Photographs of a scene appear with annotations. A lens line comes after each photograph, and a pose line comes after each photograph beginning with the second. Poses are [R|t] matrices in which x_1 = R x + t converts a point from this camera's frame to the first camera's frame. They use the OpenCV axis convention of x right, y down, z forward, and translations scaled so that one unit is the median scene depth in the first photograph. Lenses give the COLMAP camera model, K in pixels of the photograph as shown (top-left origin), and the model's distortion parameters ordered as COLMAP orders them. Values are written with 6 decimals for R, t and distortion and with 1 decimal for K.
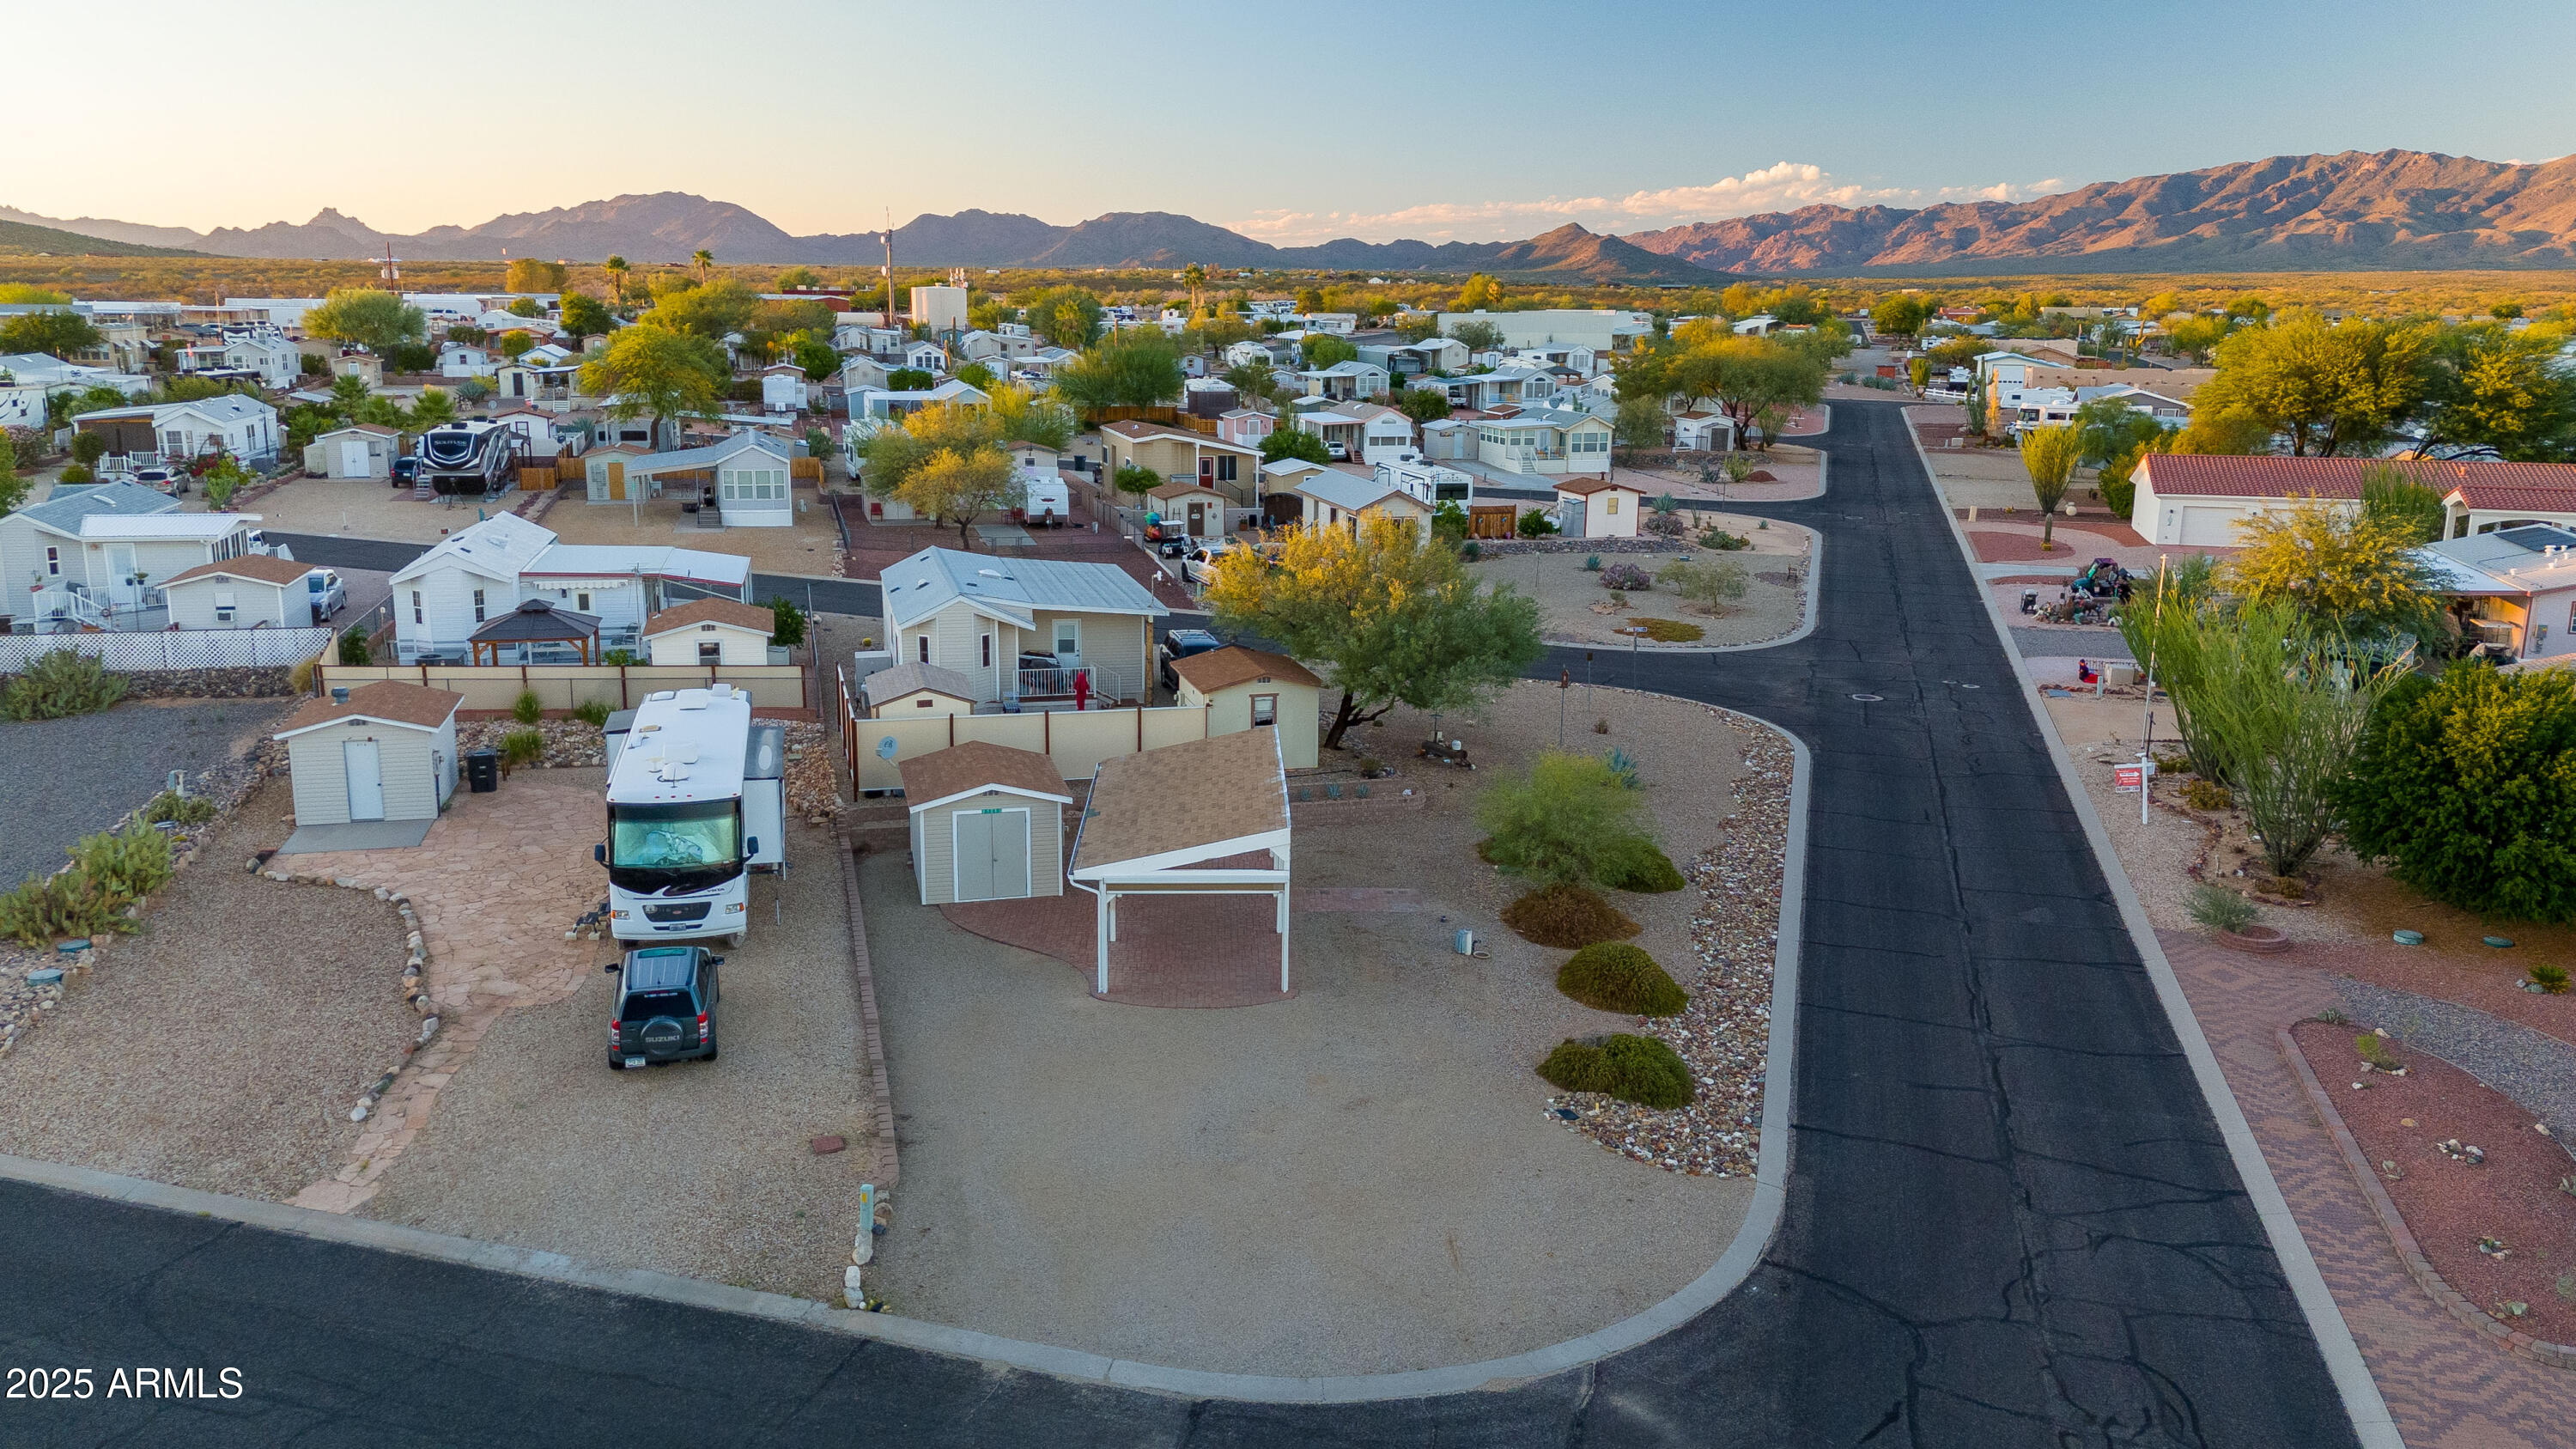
lens RADIAL K [[1899.3, 0, 1288.0], [0, 1899.3, 724.5], [0, 0, 1]] dist [0.091280, -0.103594]
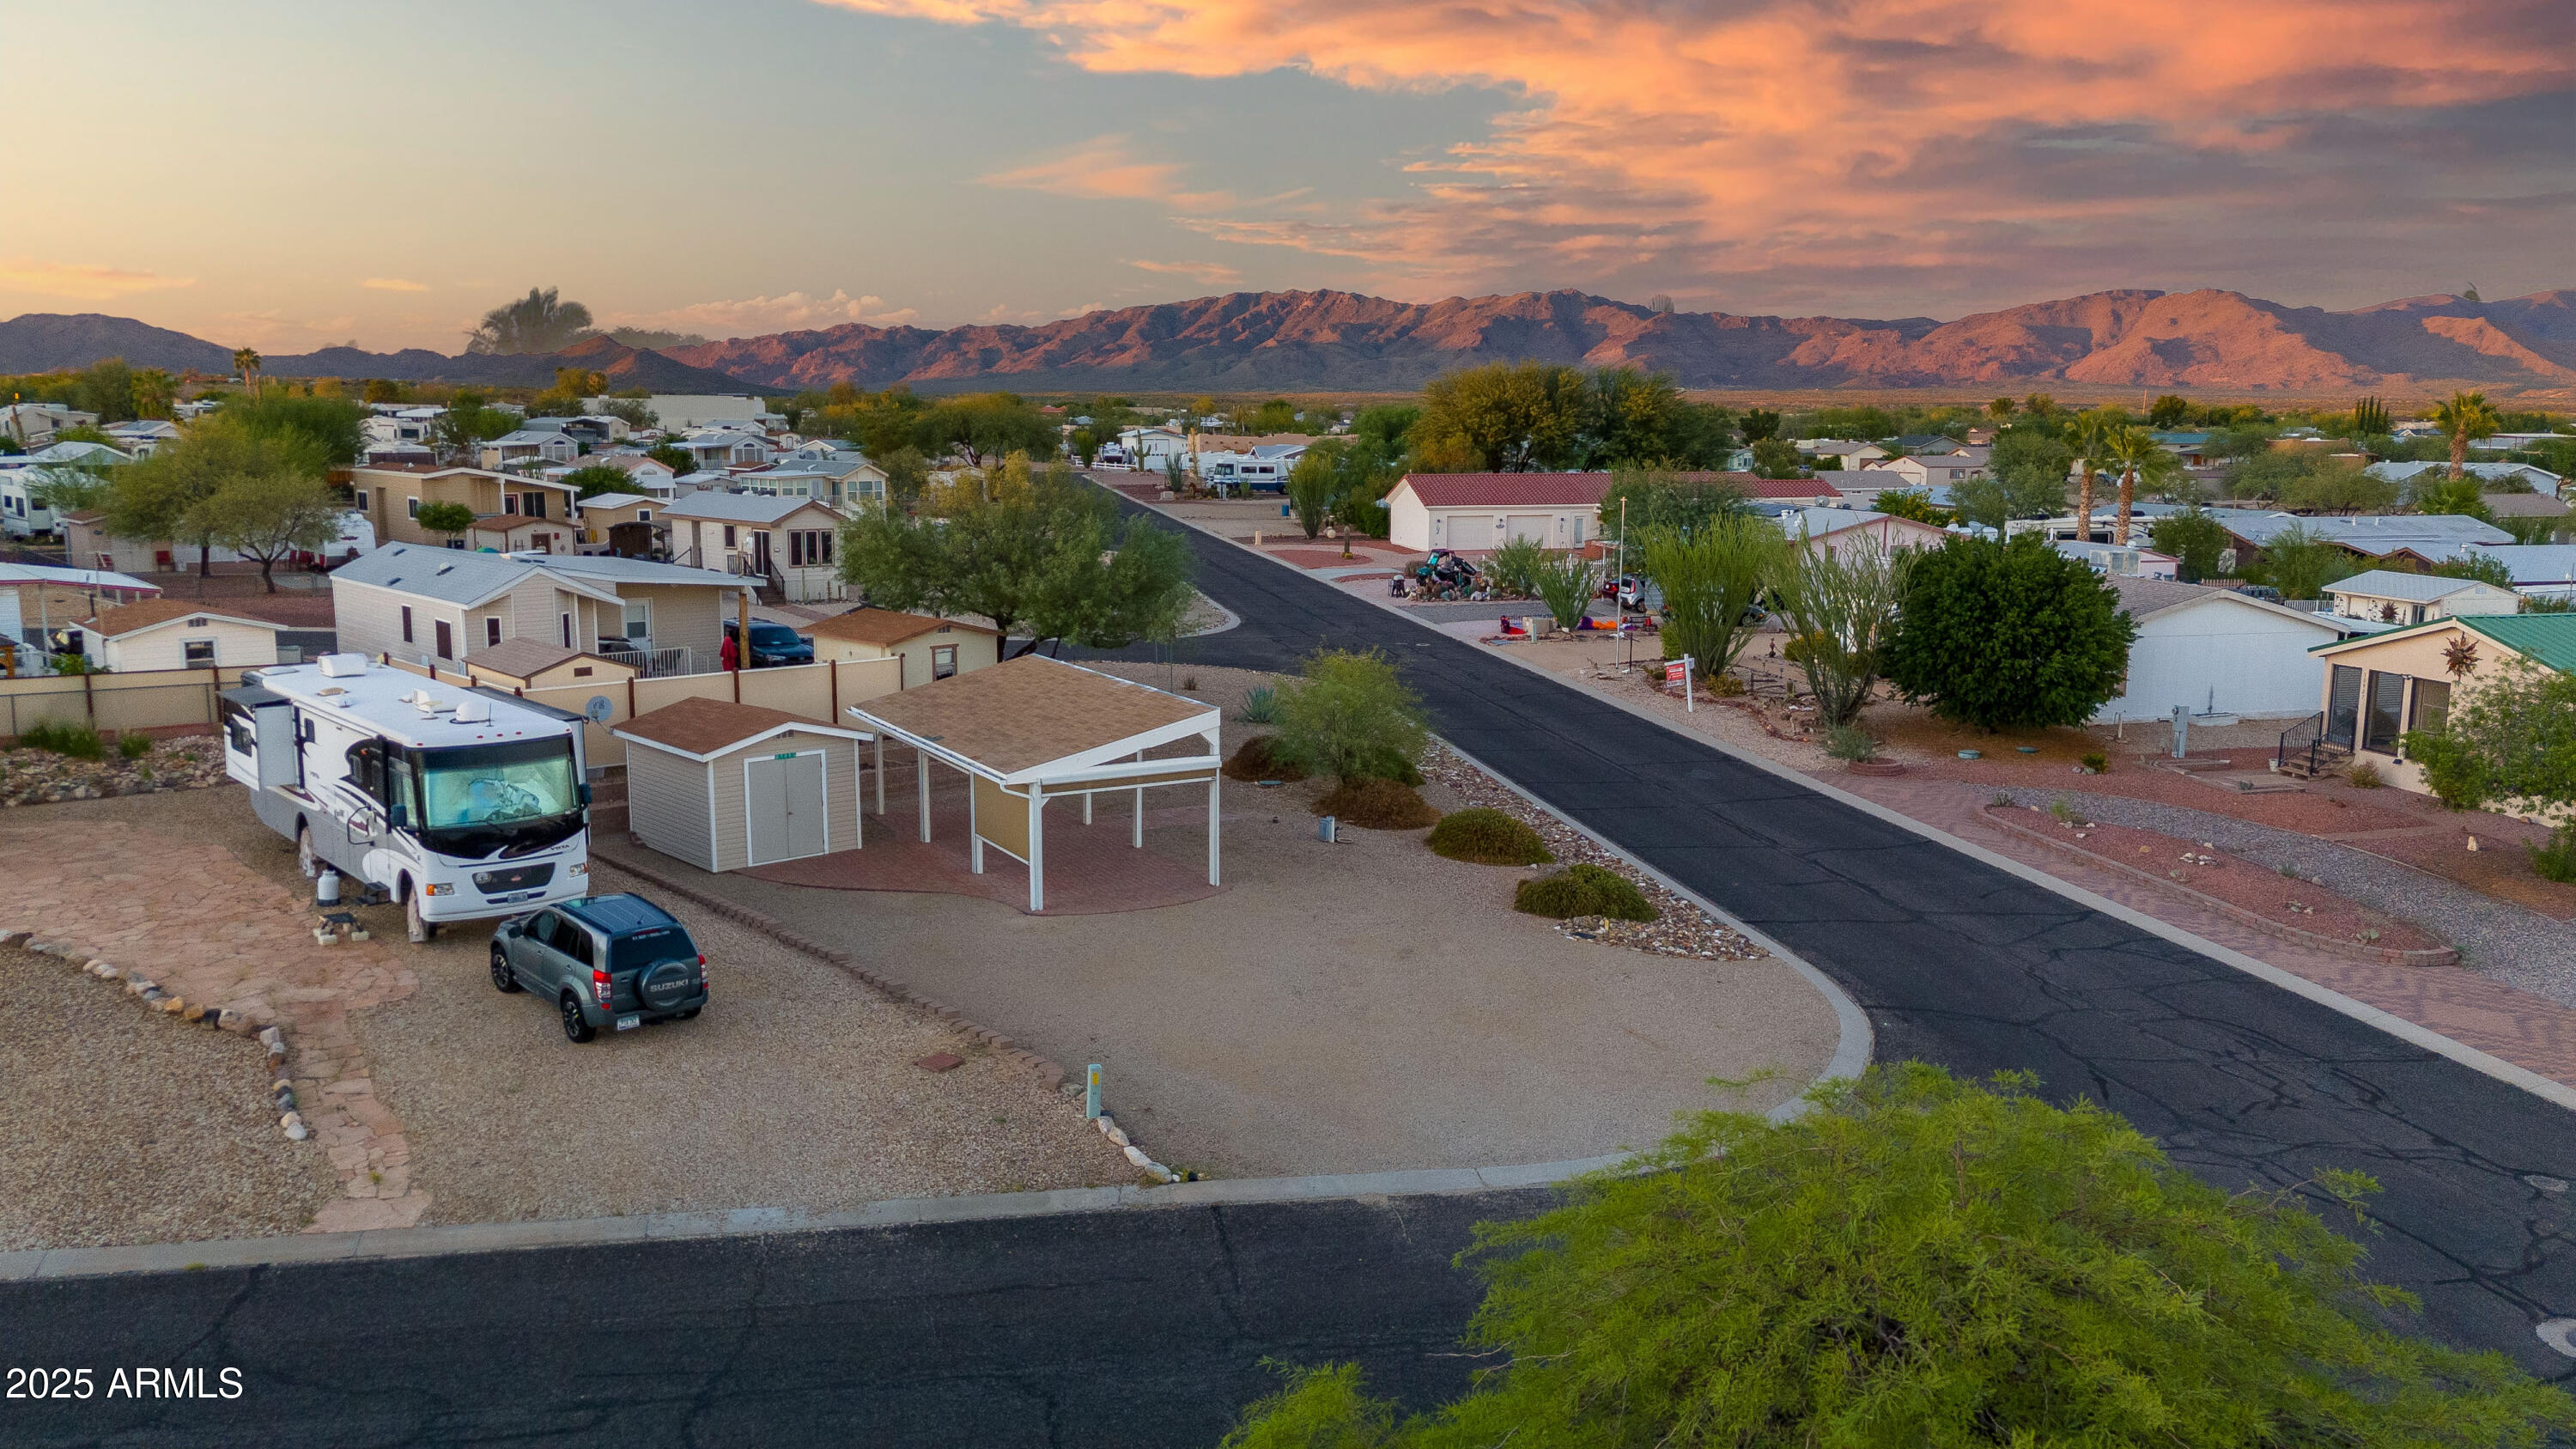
lens RADIAL K [[1876.4, 0, 1280.1], [0, 1876.4, 730.3], [0, 0, 1]] dist [0.099597, -0.127588]
pose [[0.887780, -0.082226, 0.452864, -0.375204], [0.105577, 0.994058, -0.026481, 0.087578], [-0.447996, 0.071321, 0.891186, 0.138136]]
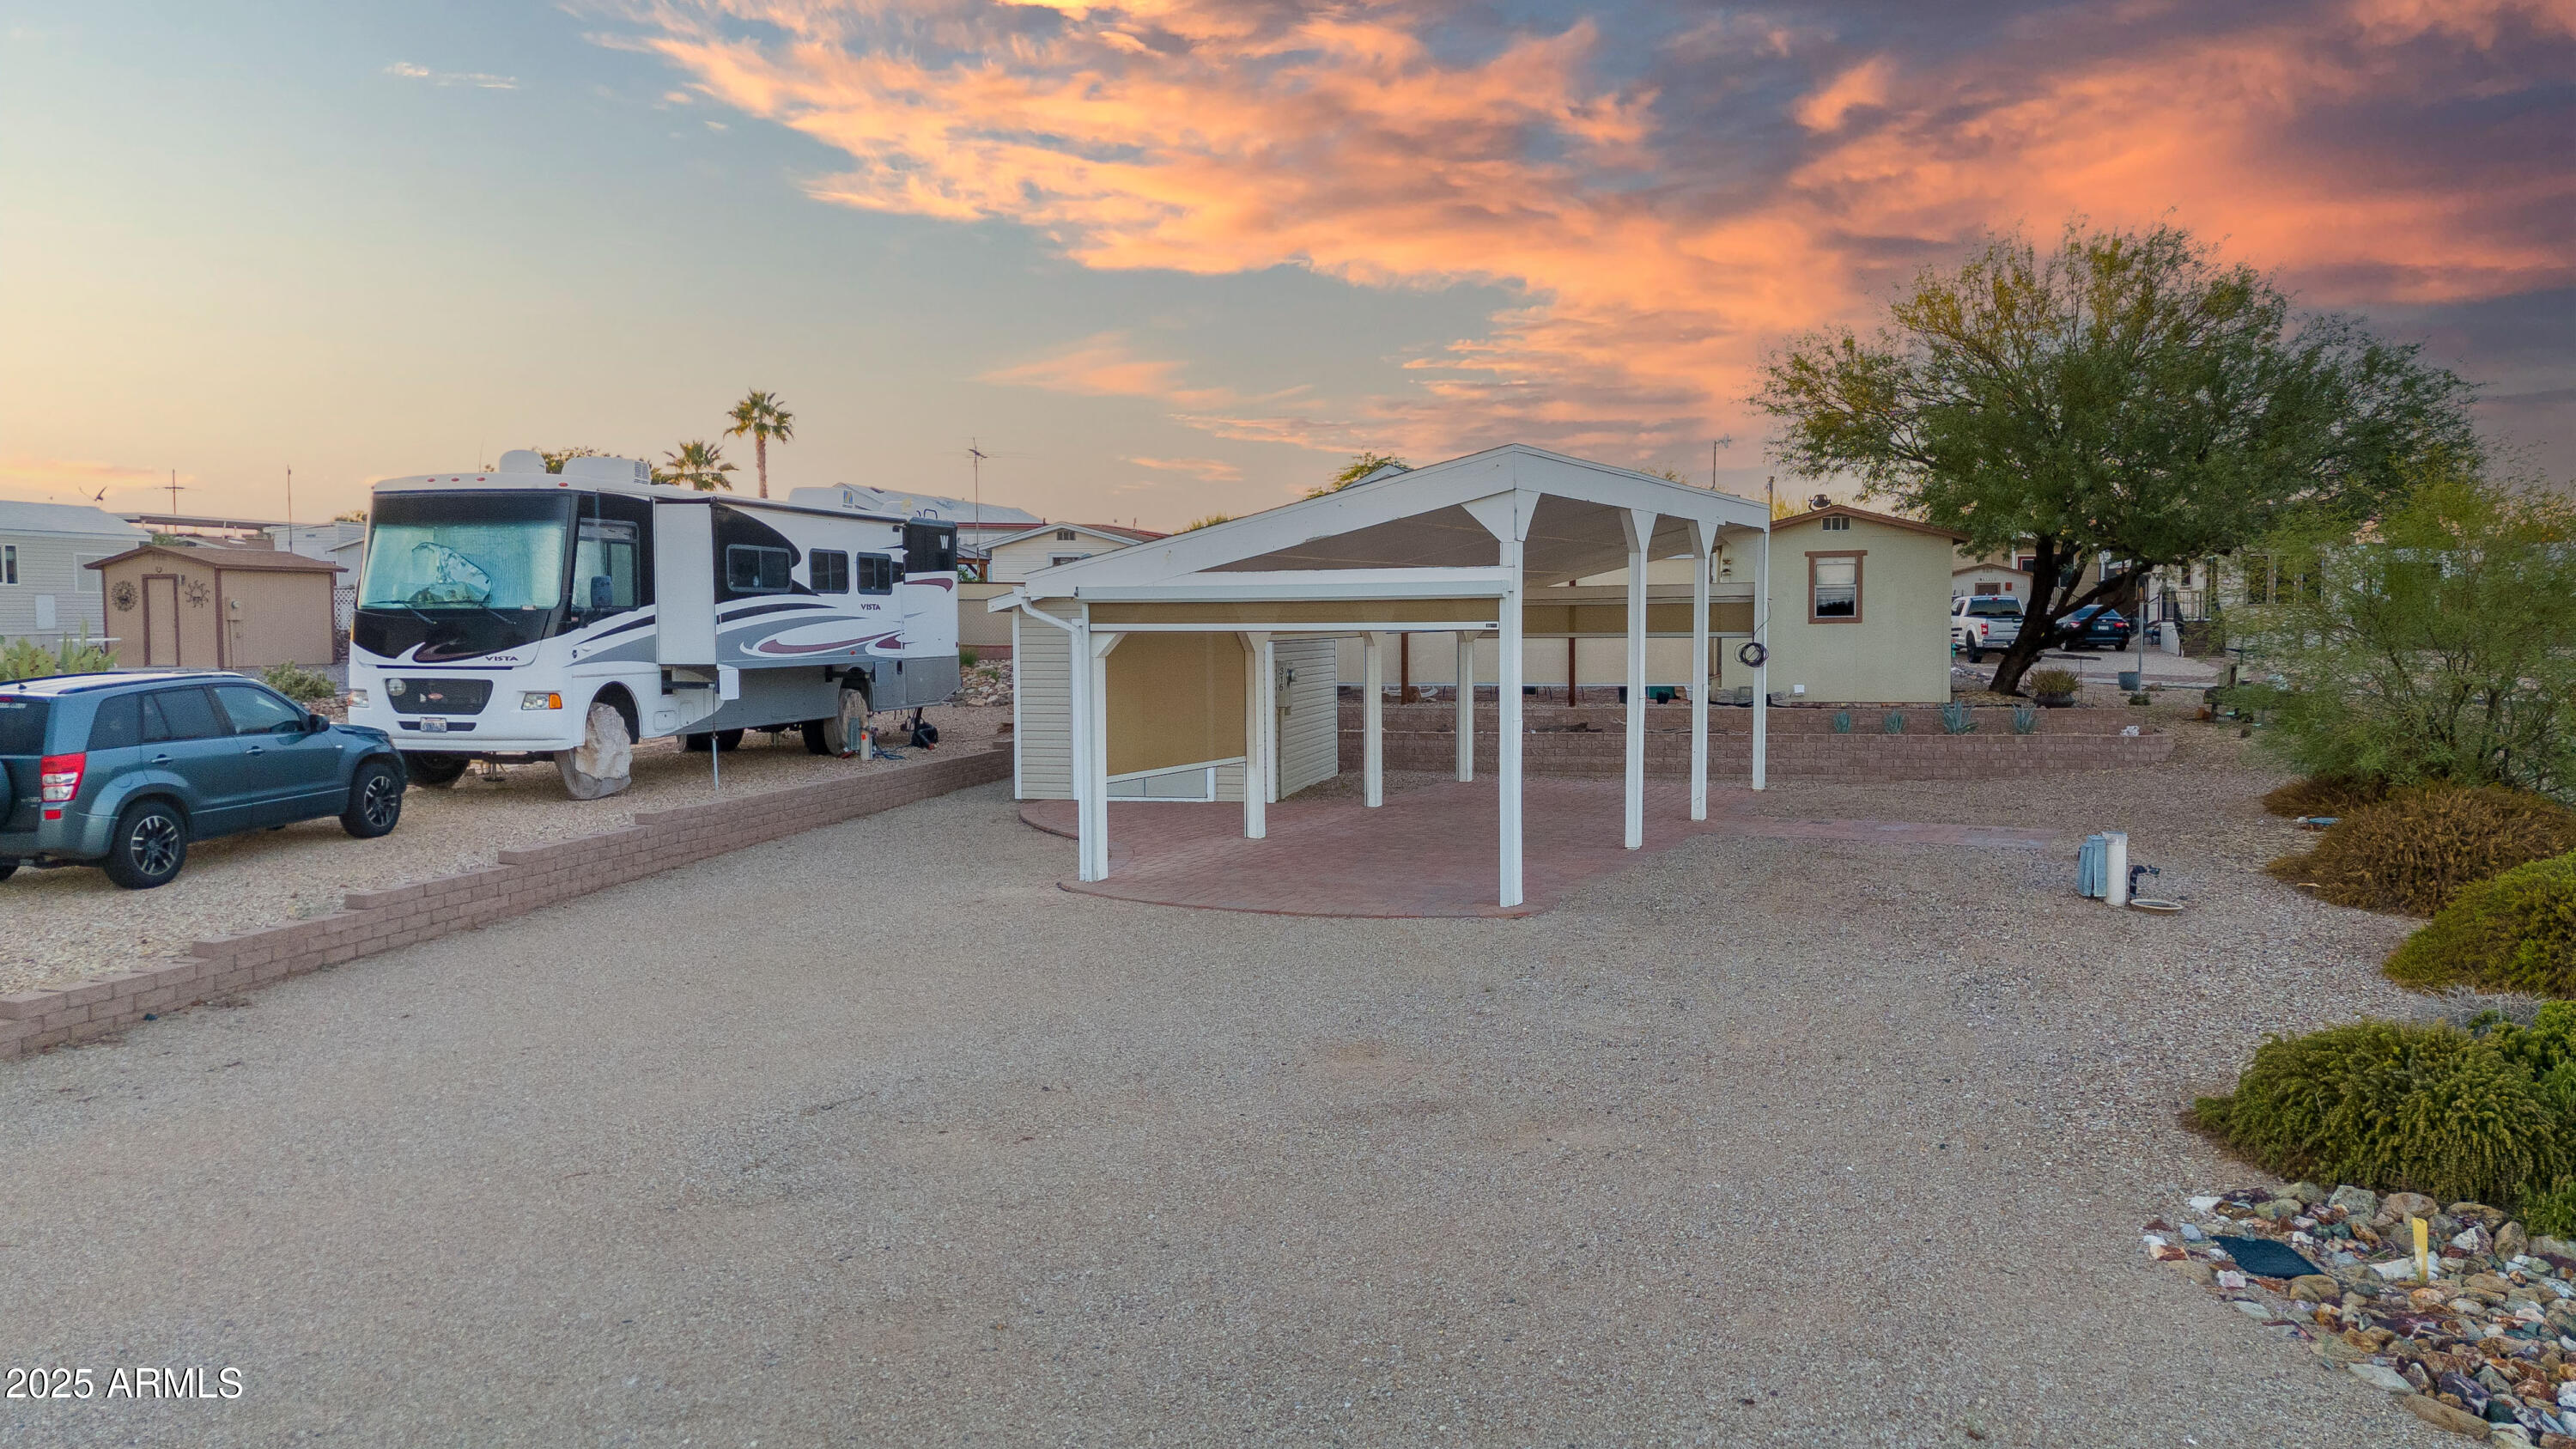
lens RADIAL K [[1899.4, 0, 1288.0], [0, 1899.4, 724.5], [0, 0, 1]] dist [0.033136, -0.000321]
pose [[0.887468, 0.007810, -0.460803, 0.124481], [-0.083414, 0.986065, -0.143936, 0.155335], [0.453258, 0.166176, 0.875753, 0.624691]]
